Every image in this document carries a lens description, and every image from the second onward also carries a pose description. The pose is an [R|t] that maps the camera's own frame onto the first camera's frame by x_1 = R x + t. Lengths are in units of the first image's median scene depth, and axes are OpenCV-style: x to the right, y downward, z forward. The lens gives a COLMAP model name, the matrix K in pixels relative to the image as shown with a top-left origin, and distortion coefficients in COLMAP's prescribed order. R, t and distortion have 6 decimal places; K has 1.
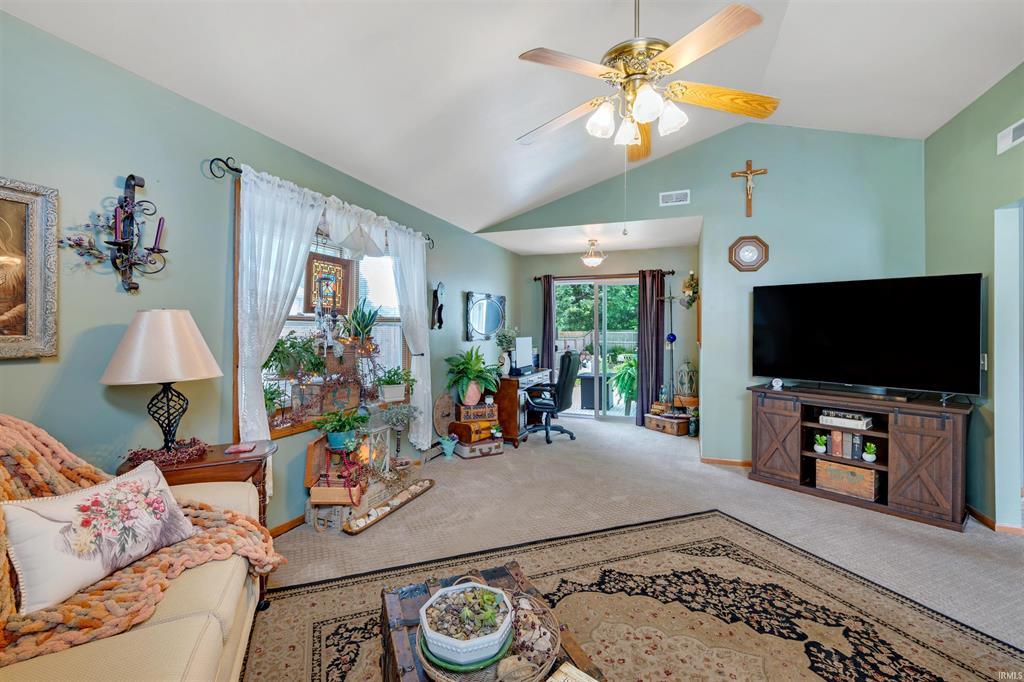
lens RADIAL K [[457.0, 0, 507.9], [0, 457.0, 336.5], [0, 0, 1]] dist [-0.000316, 0.000316]
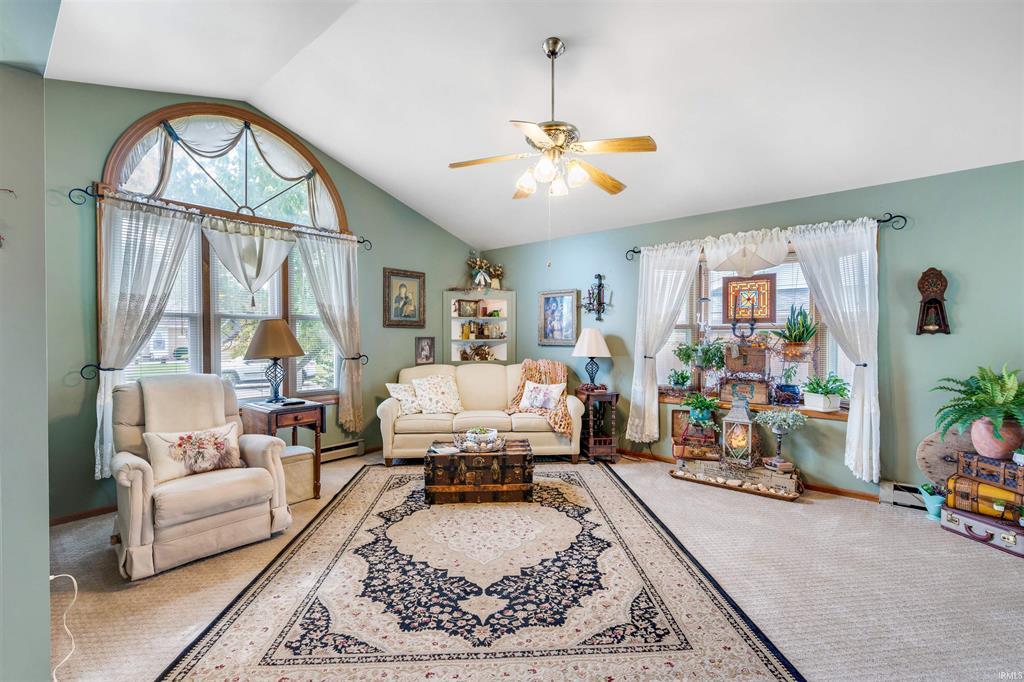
lens RADIAL K [[457.0, 0, 507.9], [0, 457.0, 336.5], [0, 0, 1]] dist [-0.000316, 0.000316]
pose [[-0.349640, -0.007634, -0.936853, 1.566286], [-0.017195, 0.999851, -0.001730, 0.000796], [0.936726, 0.015504, -0.349719, 1.308508]]
